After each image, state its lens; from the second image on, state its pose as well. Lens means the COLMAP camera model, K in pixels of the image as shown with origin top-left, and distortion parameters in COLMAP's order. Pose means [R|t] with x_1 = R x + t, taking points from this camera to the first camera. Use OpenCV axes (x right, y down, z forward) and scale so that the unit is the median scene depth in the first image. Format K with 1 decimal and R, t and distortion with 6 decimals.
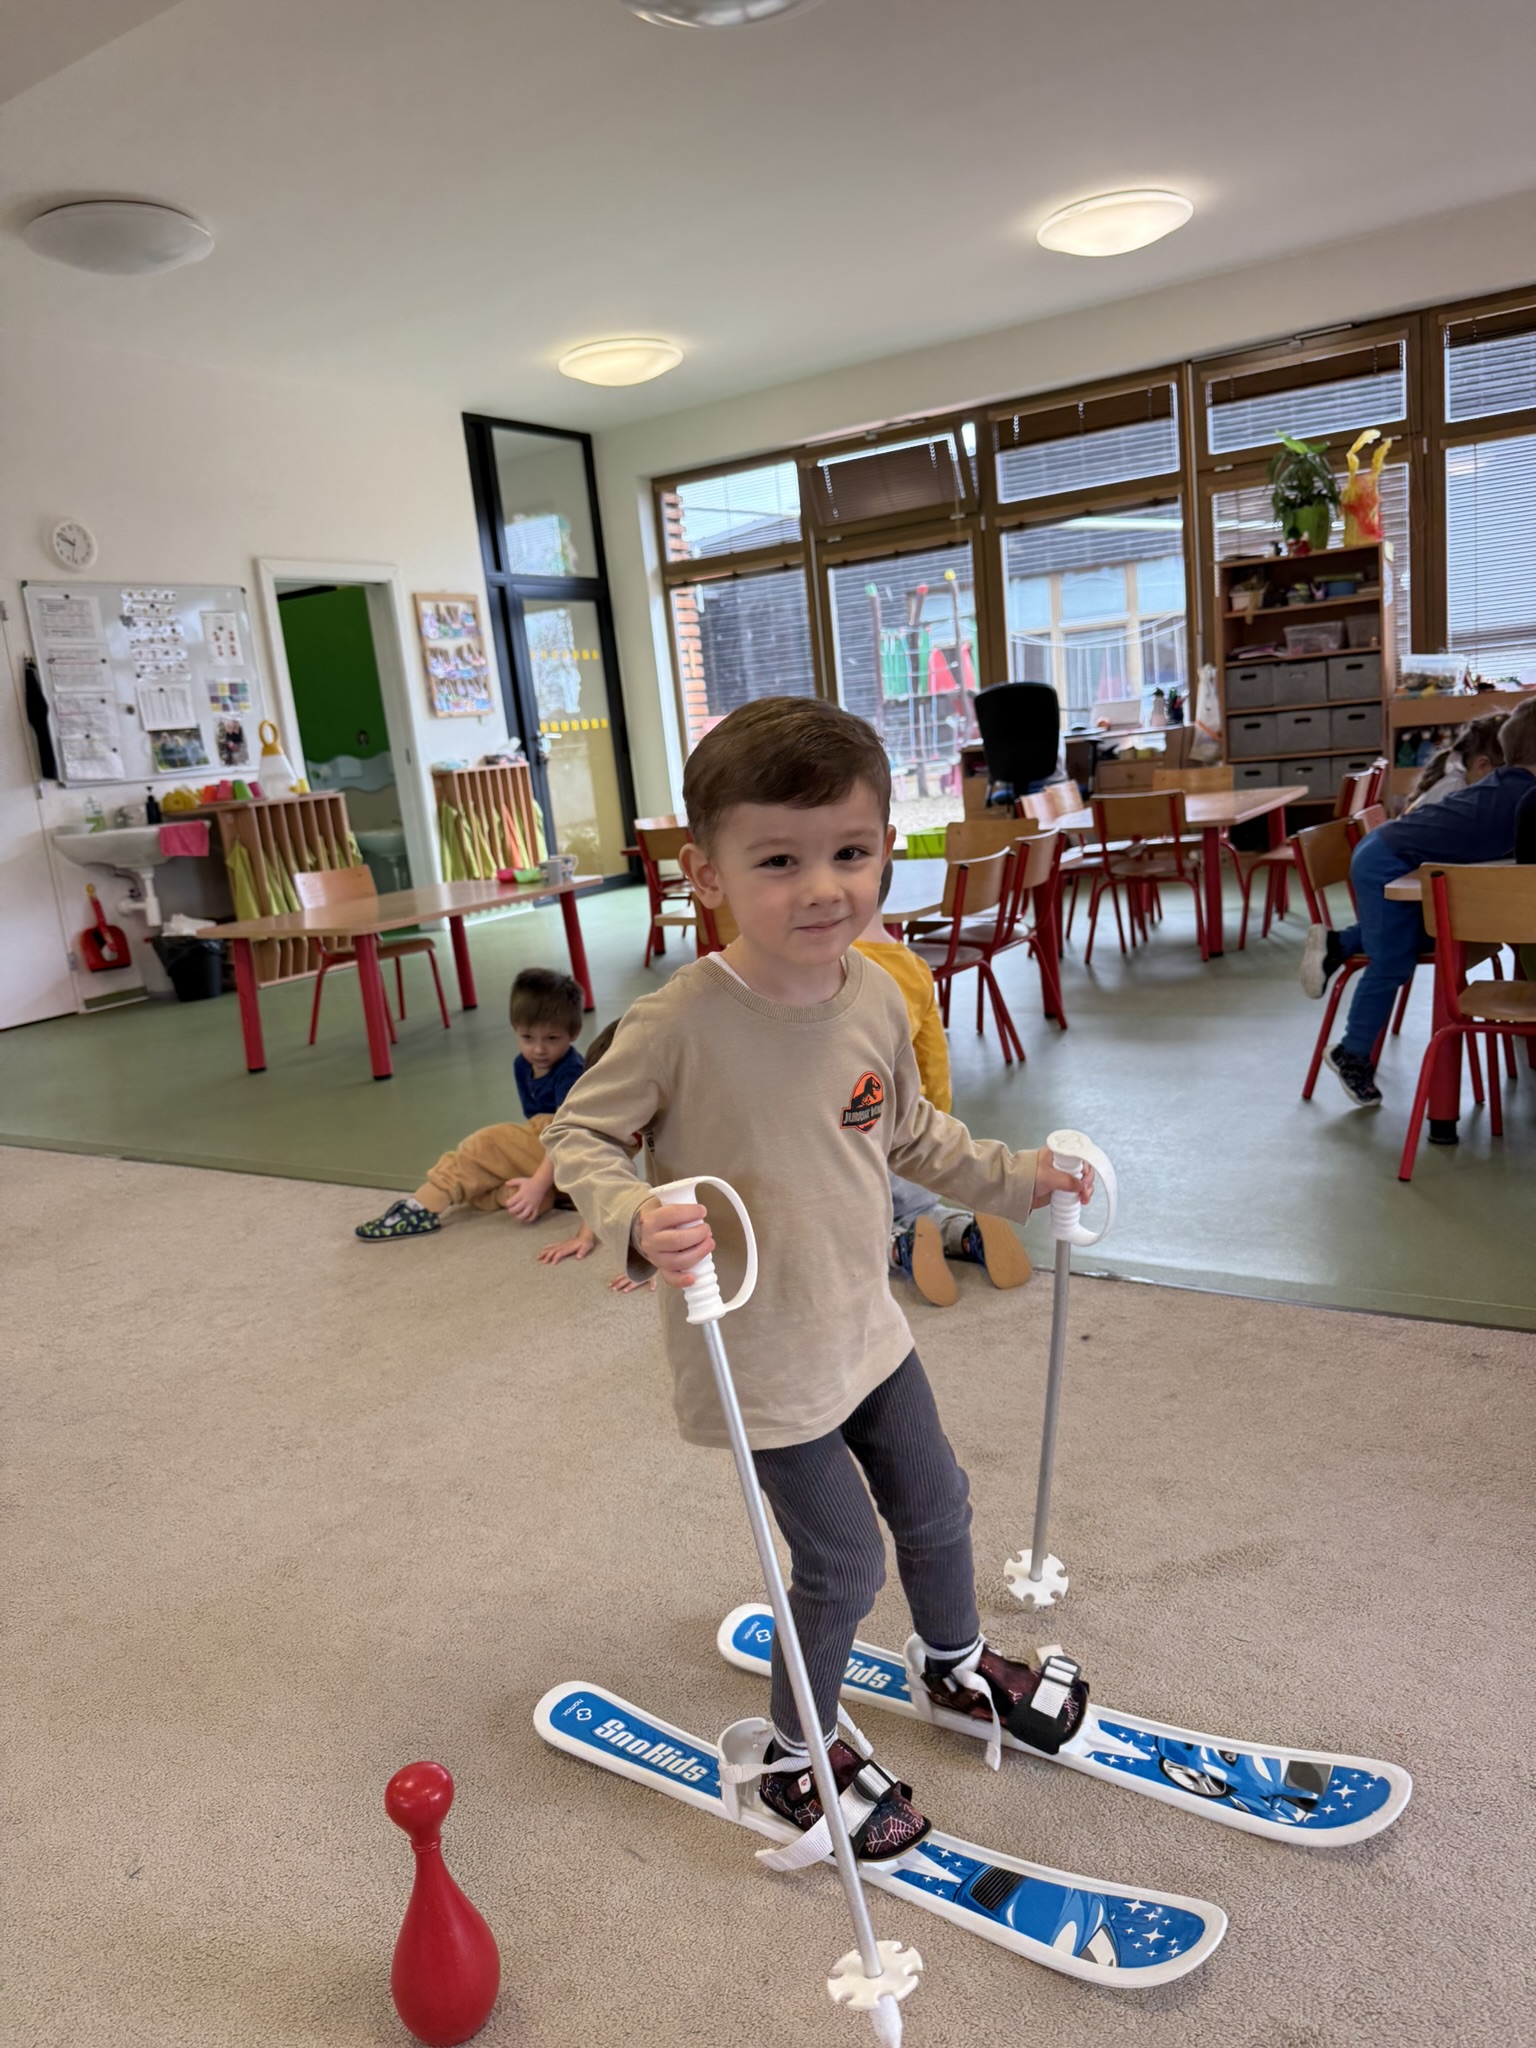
lens RADIAL K [[1445.6, 0, 774.4], [0, 1445.6, 1033.7], [0, 0, 1]] dist [0.166184, -0.386911]
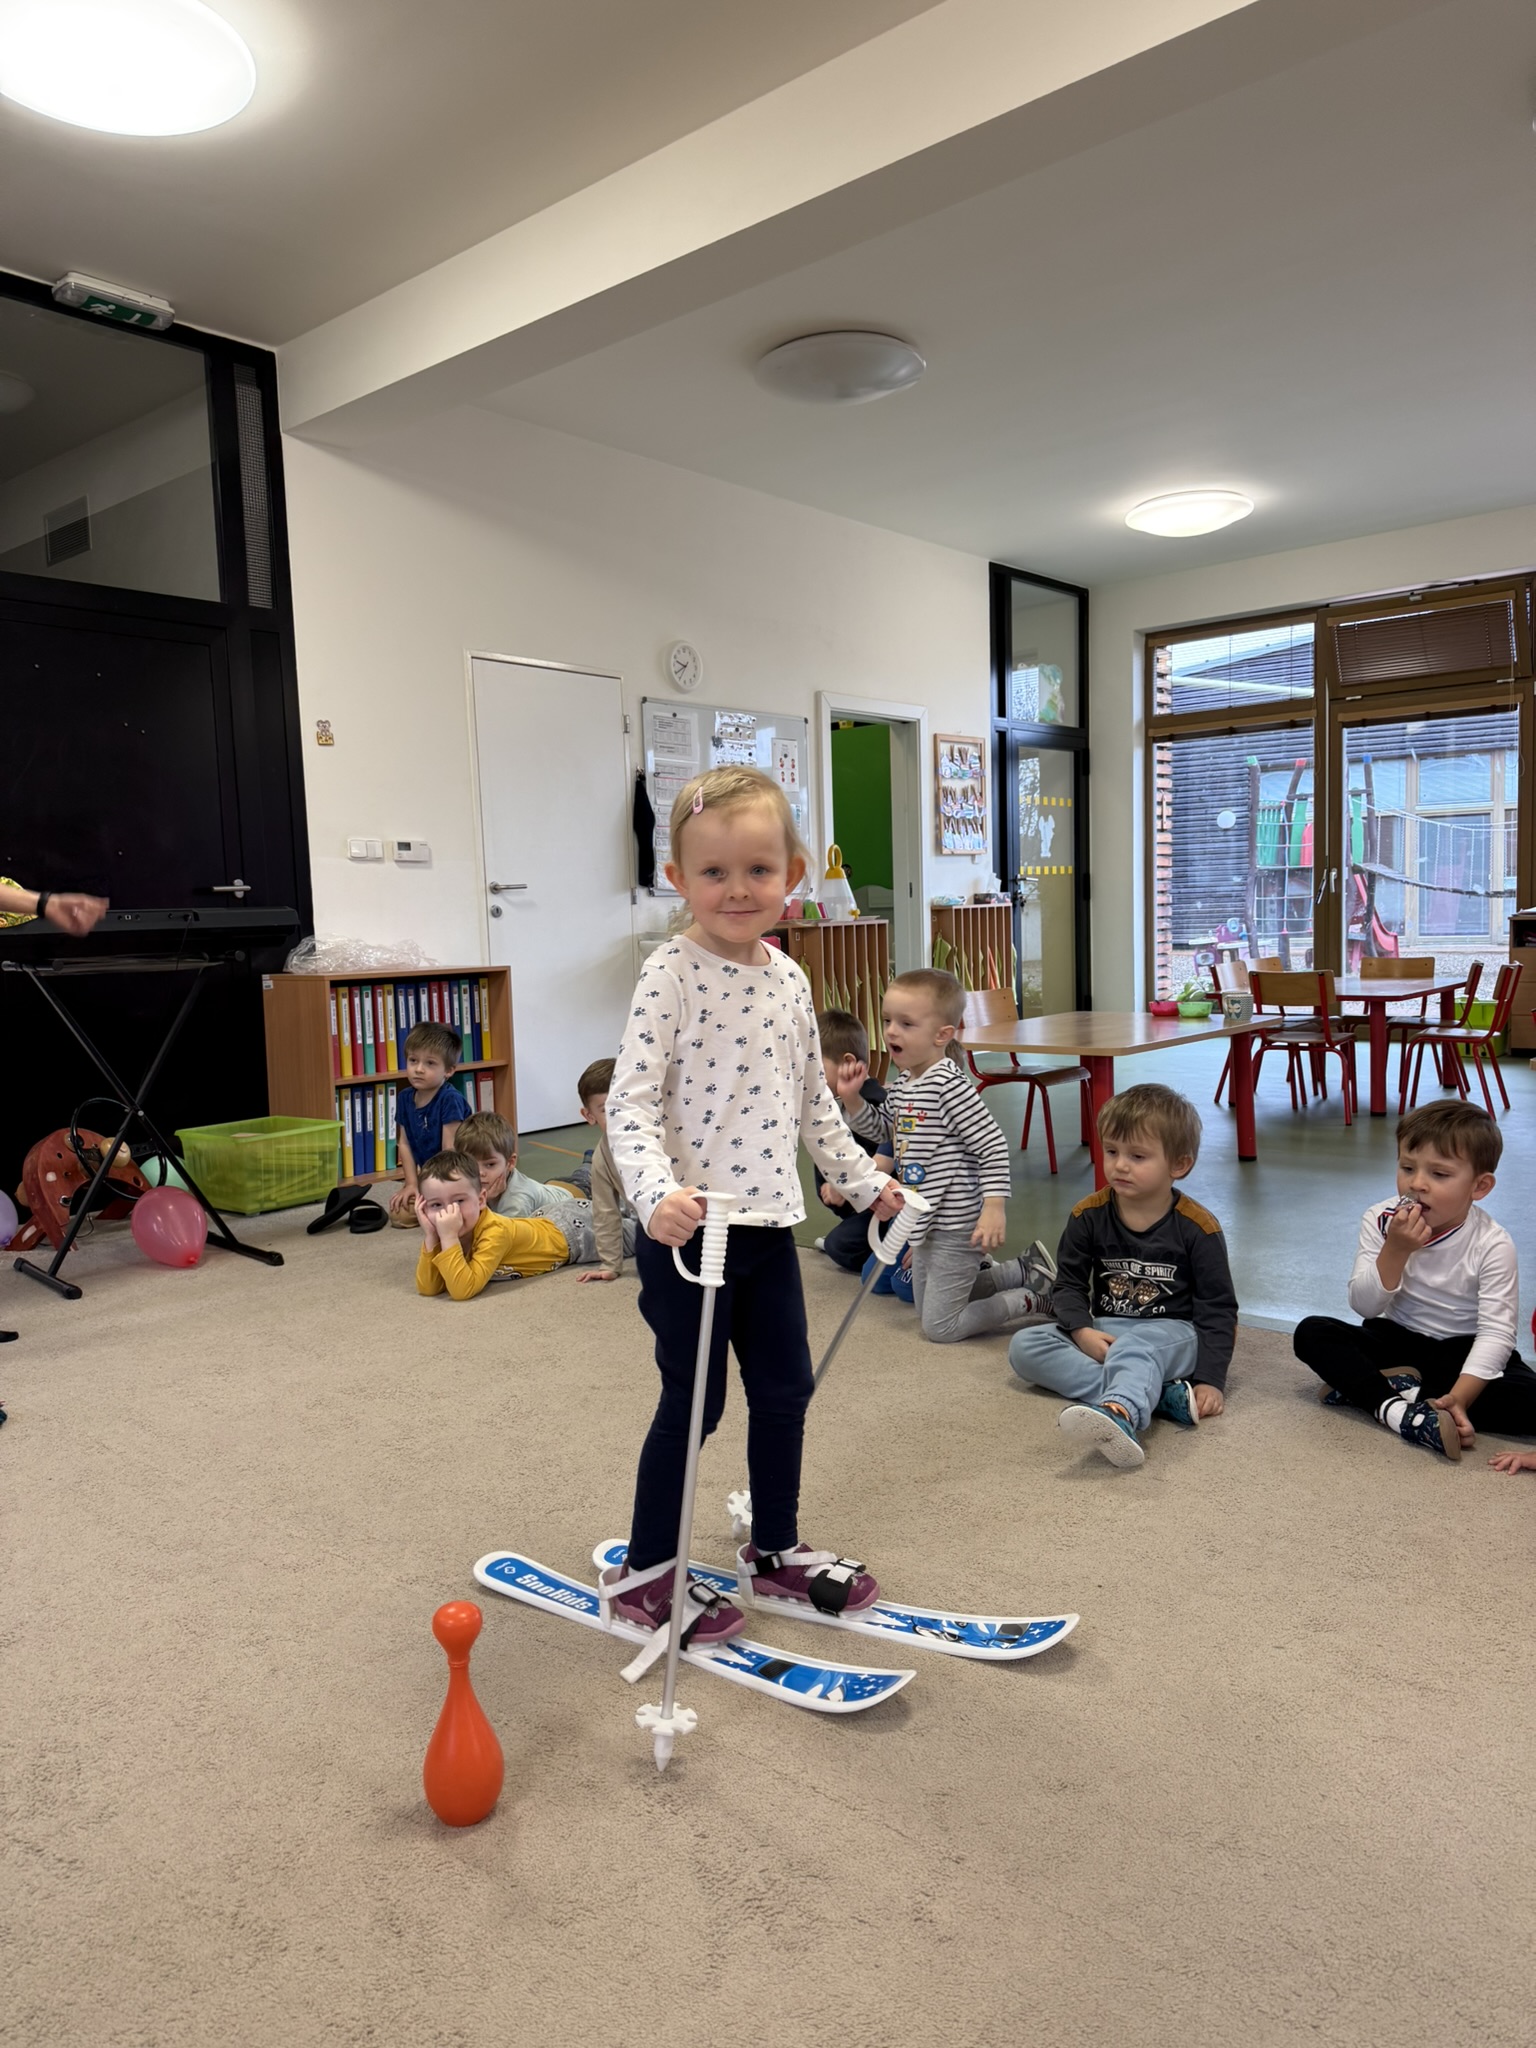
lens RADIAL K [[1425.7, 0, 761.7], [0, 1425.7, 1031.0], [0, 0, 1]] dist [0.183739, -0.371879]
pose [[0.986382, 0.078980, -0.144267, -0.222078], [-0.094410, 0.990145, -0.103439, 0.020323], [0.134675, 0.115650, 0.984118, 0.028610]]
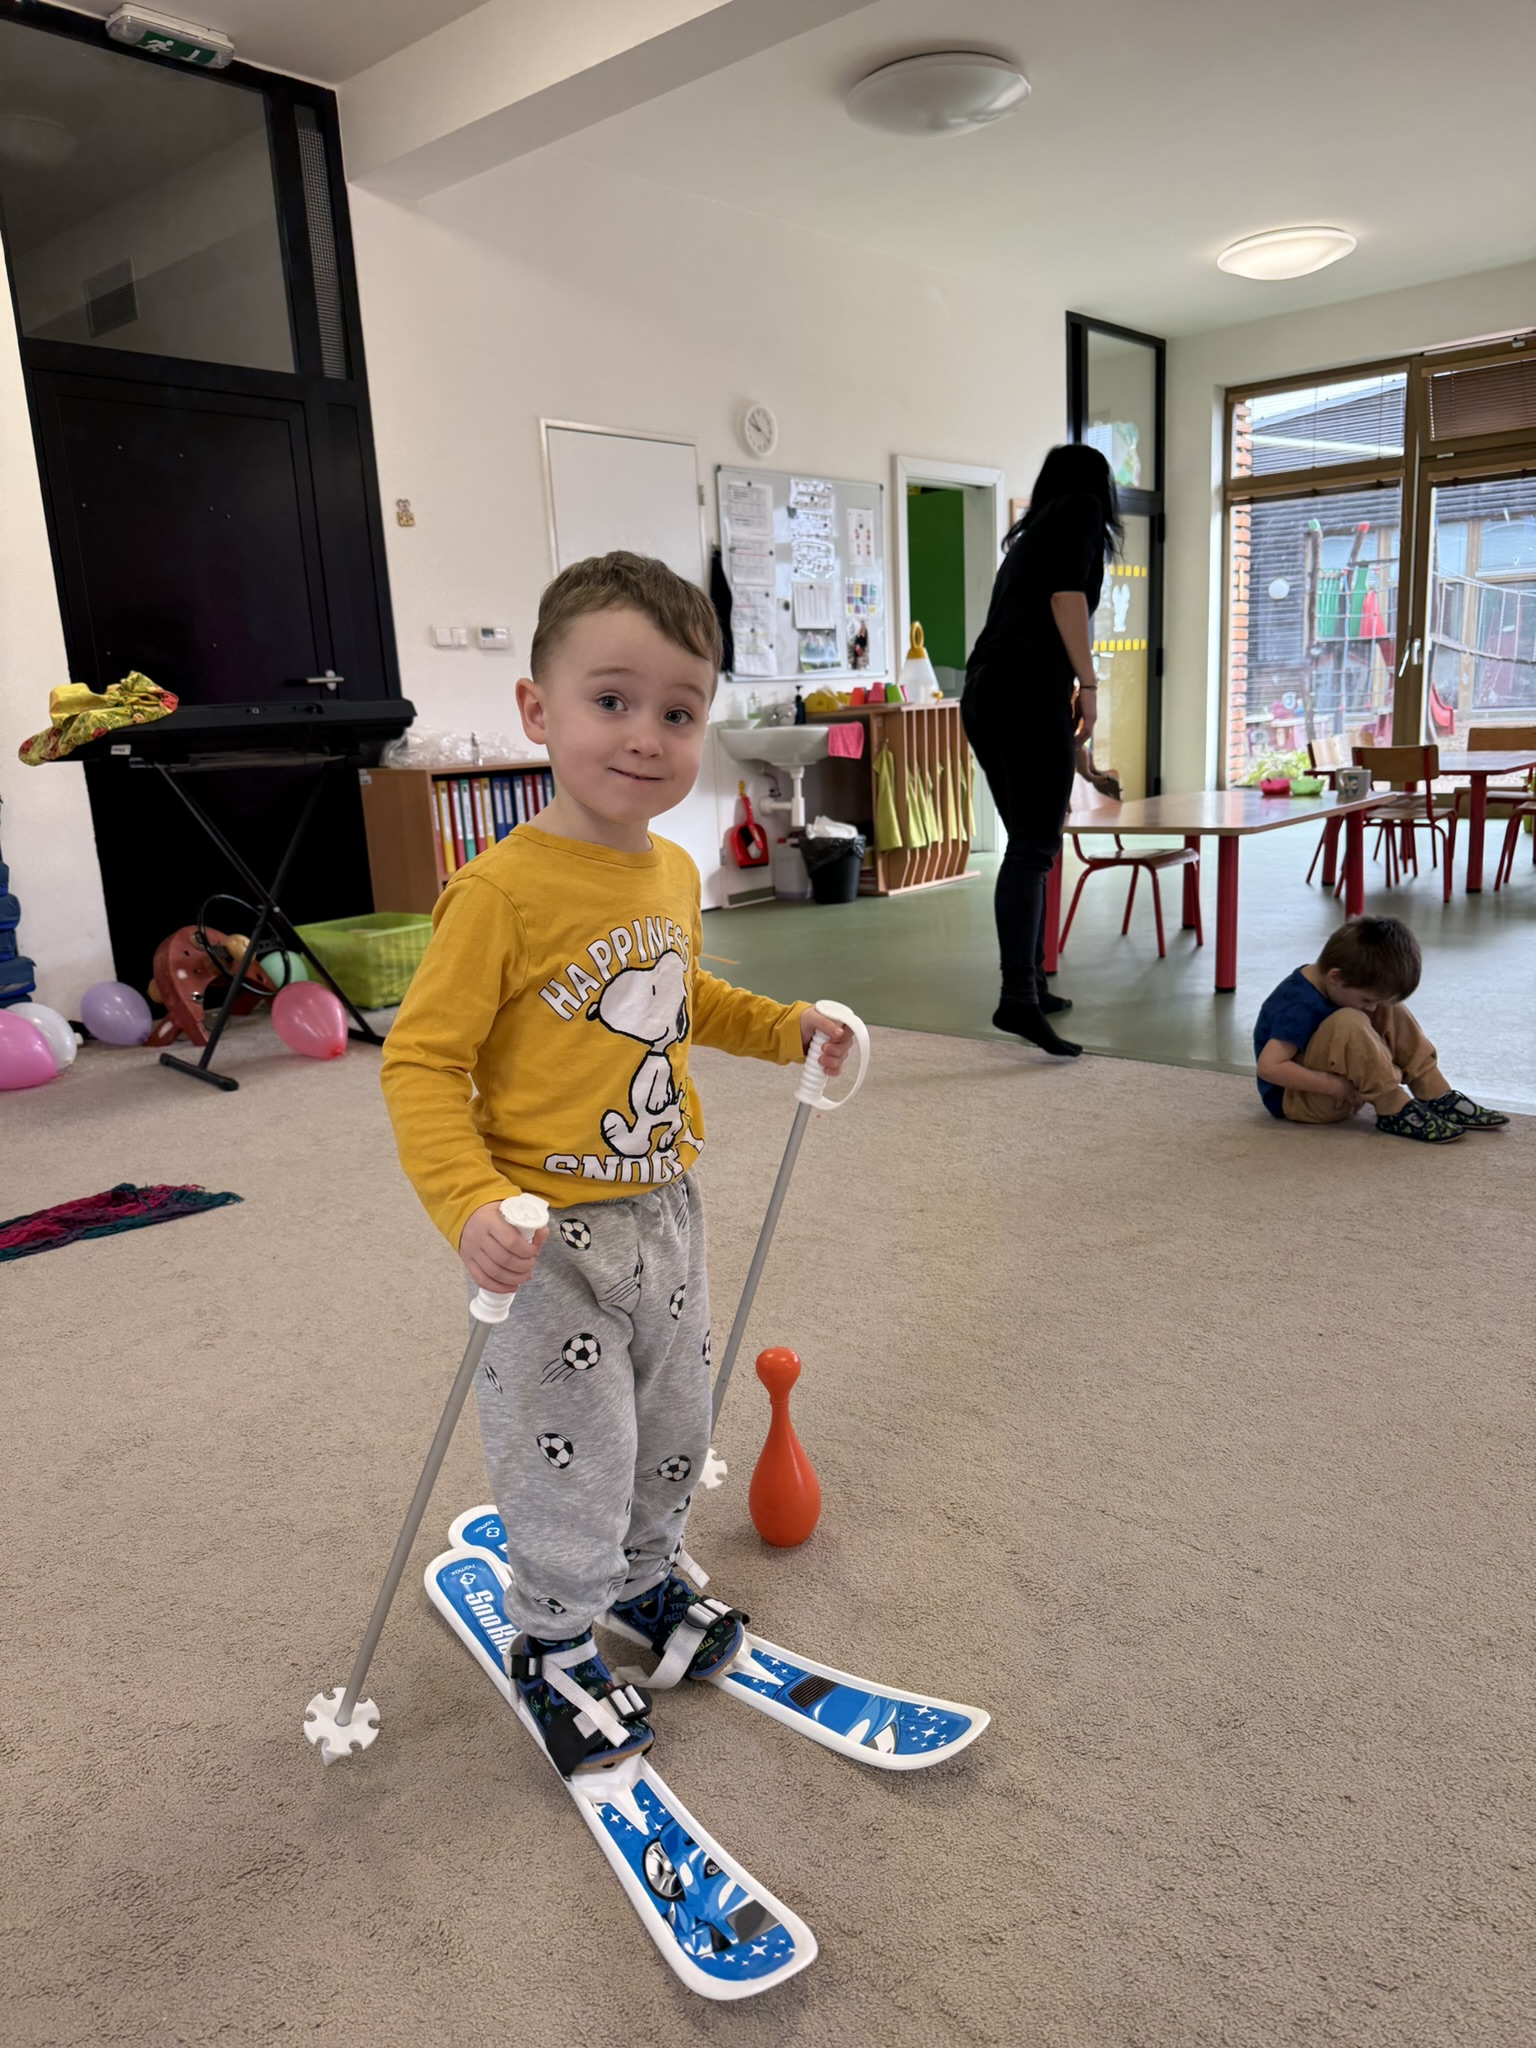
lens RADIAL K [[1436.0, 0, 772.4], [0, 1436.0, 1038.1], [0, 0, 1]] dist [0.128666, -0.210359]
pose [[0.987301, 0.082351, -0.135848, -0.262189], [-0.077170, 0.996091, 0.042983, 0.026402], [0.138857, -0.031954, 0.989797, 0.017812]]
